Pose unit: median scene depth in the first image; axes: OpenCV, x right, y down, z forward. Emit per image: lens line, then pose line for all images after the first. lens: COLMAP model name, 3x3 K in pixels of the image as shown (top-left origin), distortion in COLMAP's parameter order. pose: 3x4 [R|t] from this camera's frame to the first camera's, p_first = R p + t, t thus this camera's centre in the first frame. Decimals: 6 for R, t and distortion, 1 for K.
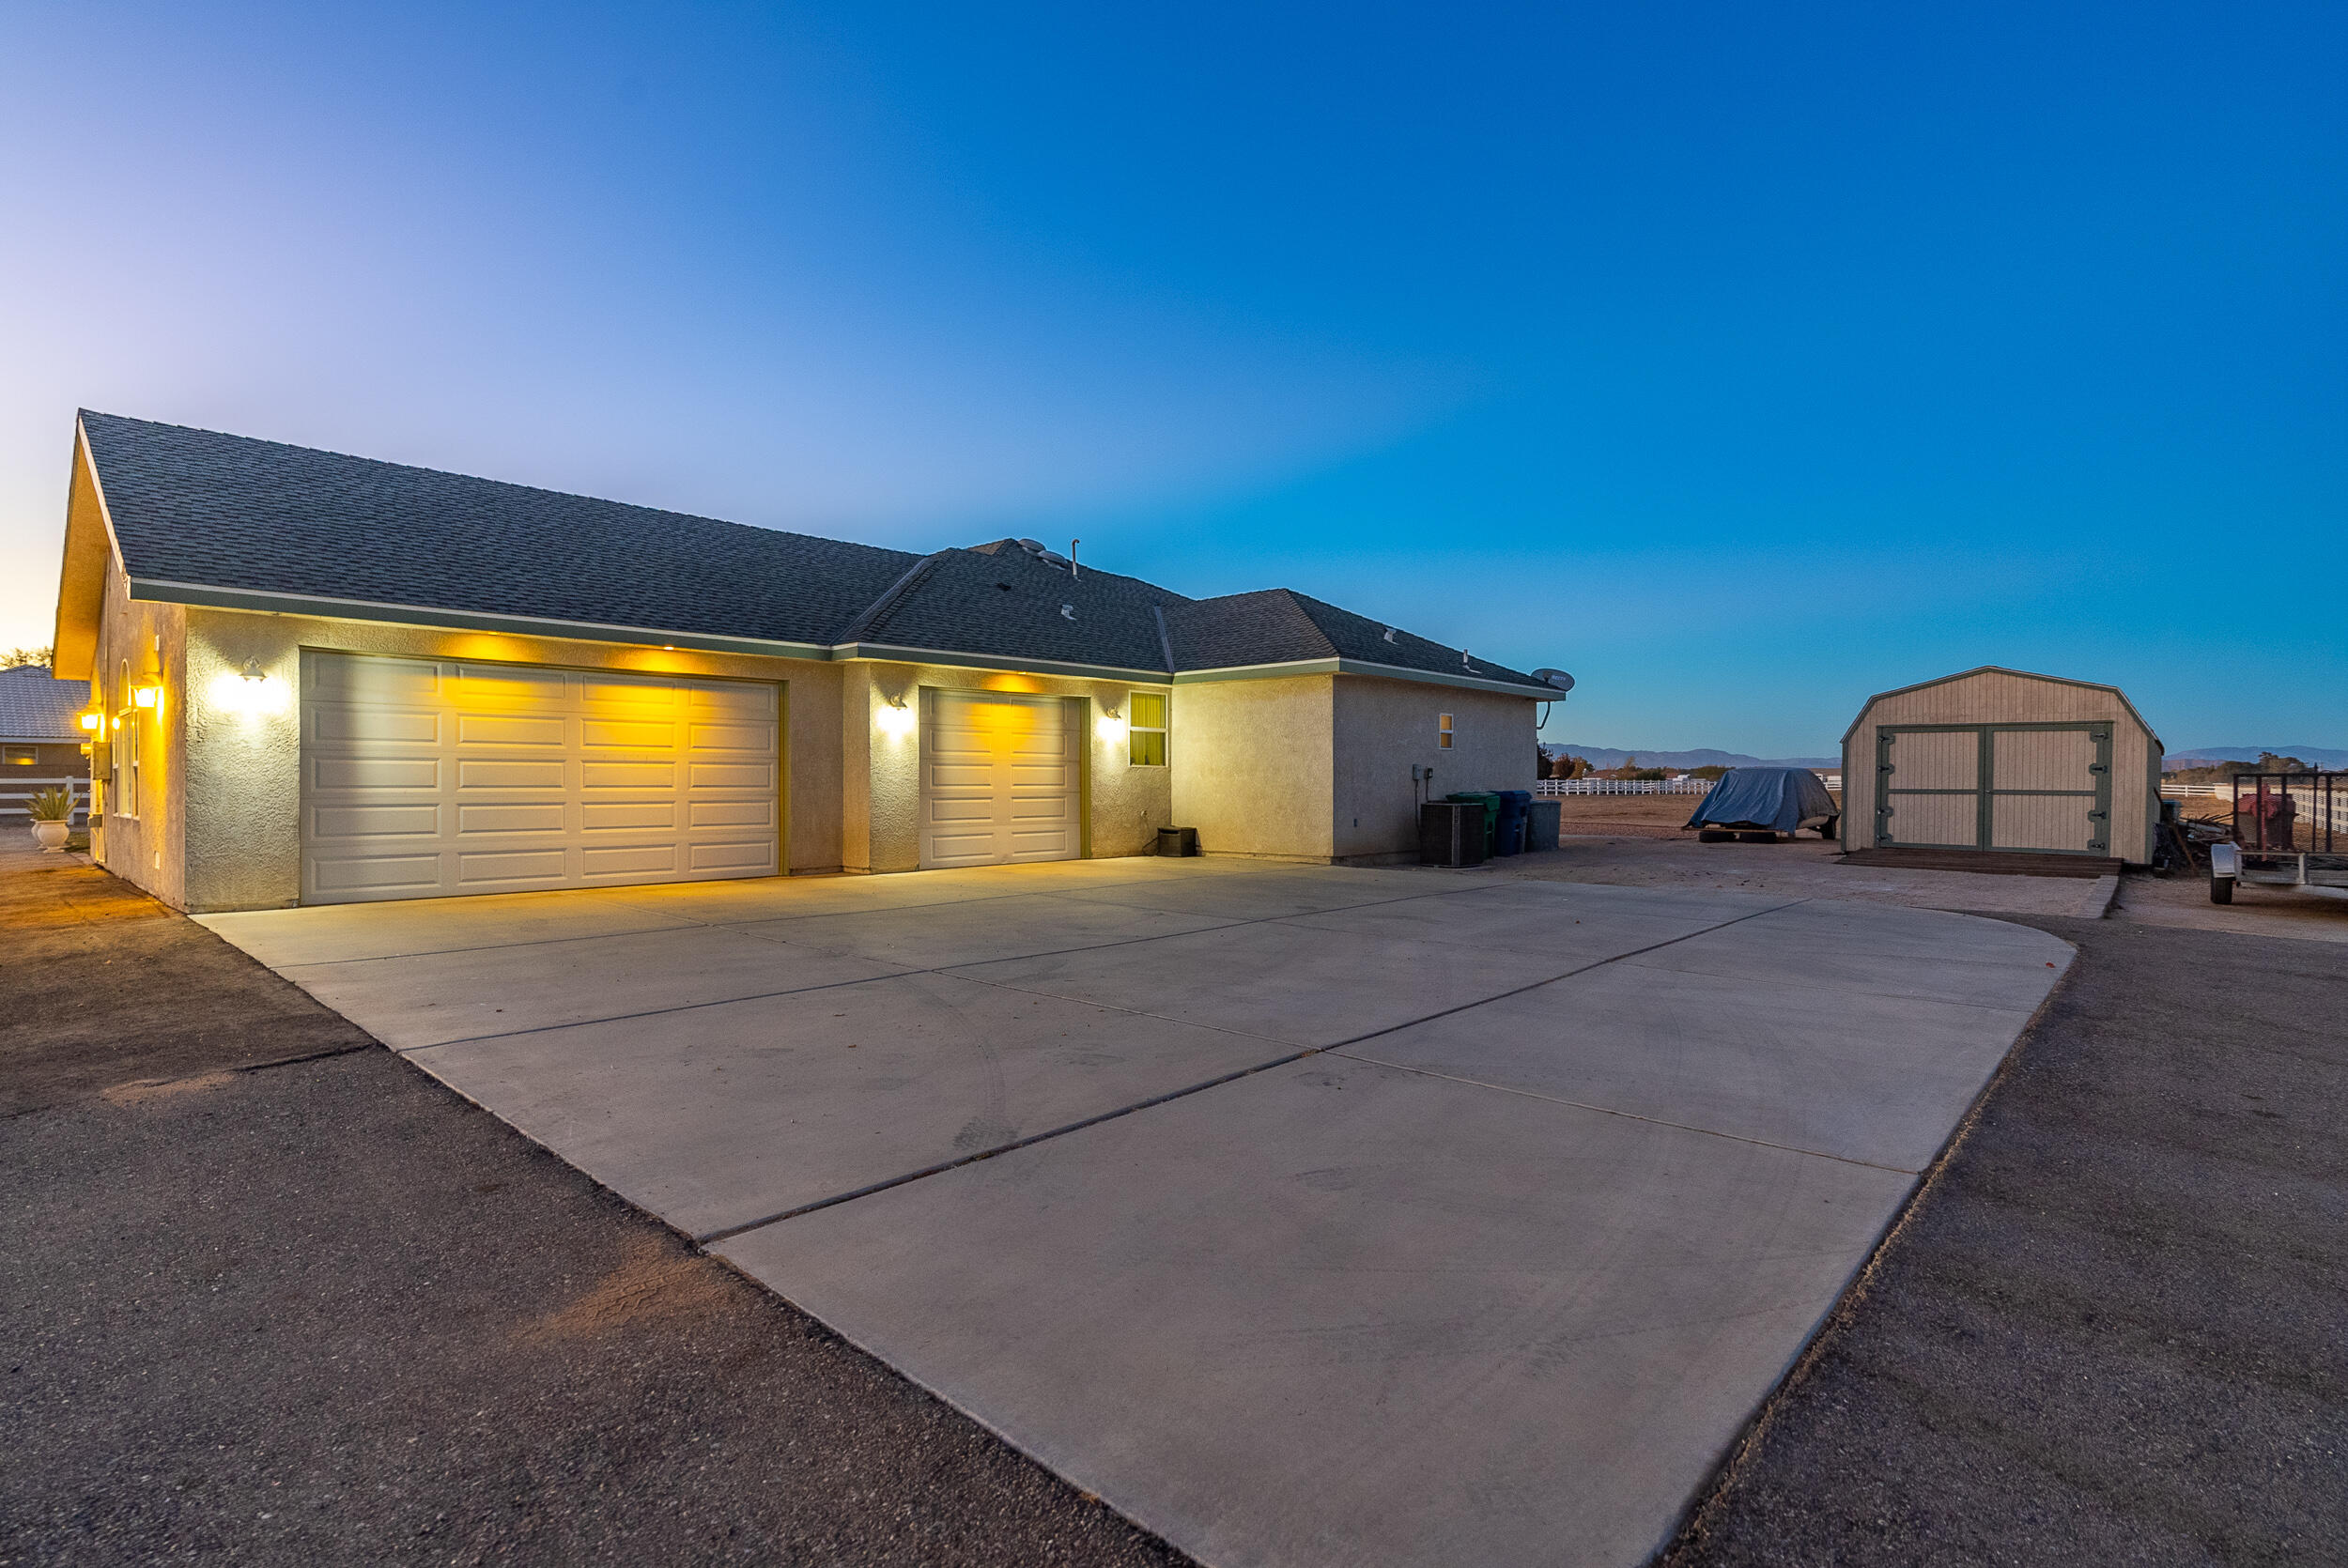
lens RADIAL K [[1153.2, 0, 1171.6], [0, 1153.2, 786.2], [0, 0, 1]] dist [-0.000759, -0.000046]
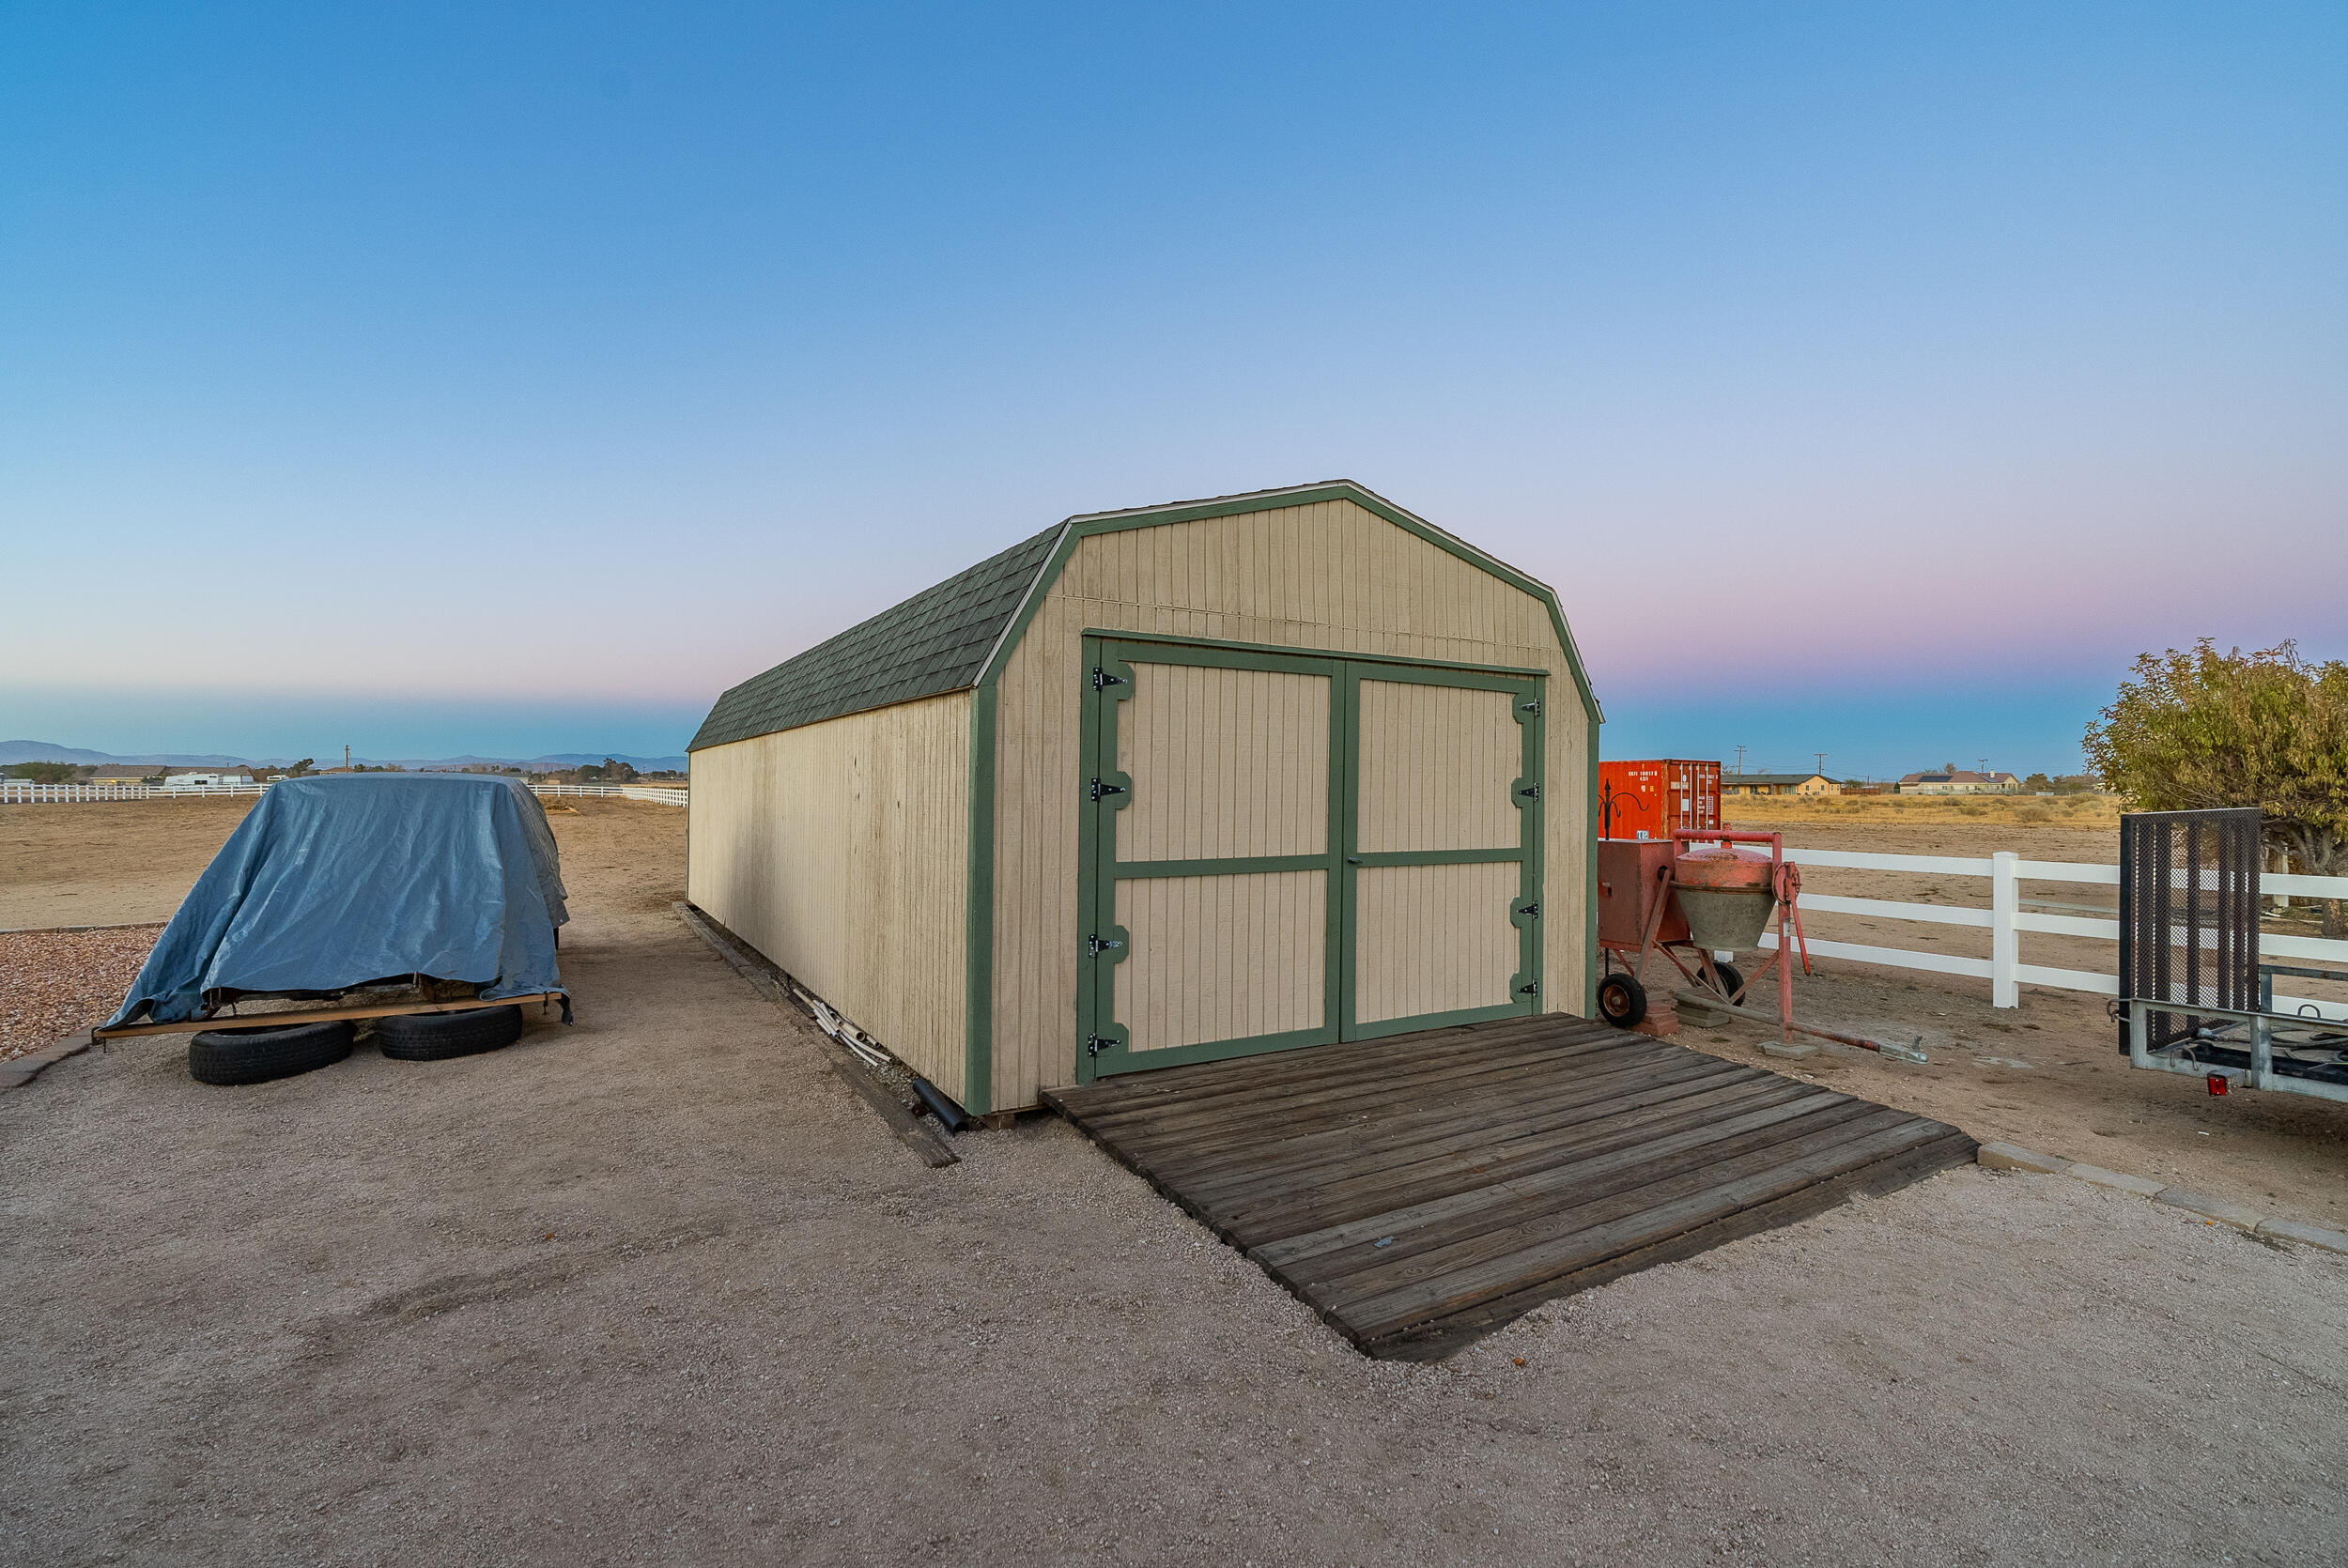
lens RADIAL K [[1091.9, 0, 1172.6], [0, 1091.9, 784.0], [0, 0, 1]] dist [-0.011074, -0.000001]
pose [[0.307901, -0.000801, 0.951418, 0.392484], [0.001864, 0.999998, 0.000239, -0.017236], [-0.951417, 0.001700, 0.307902, 0.944335]]
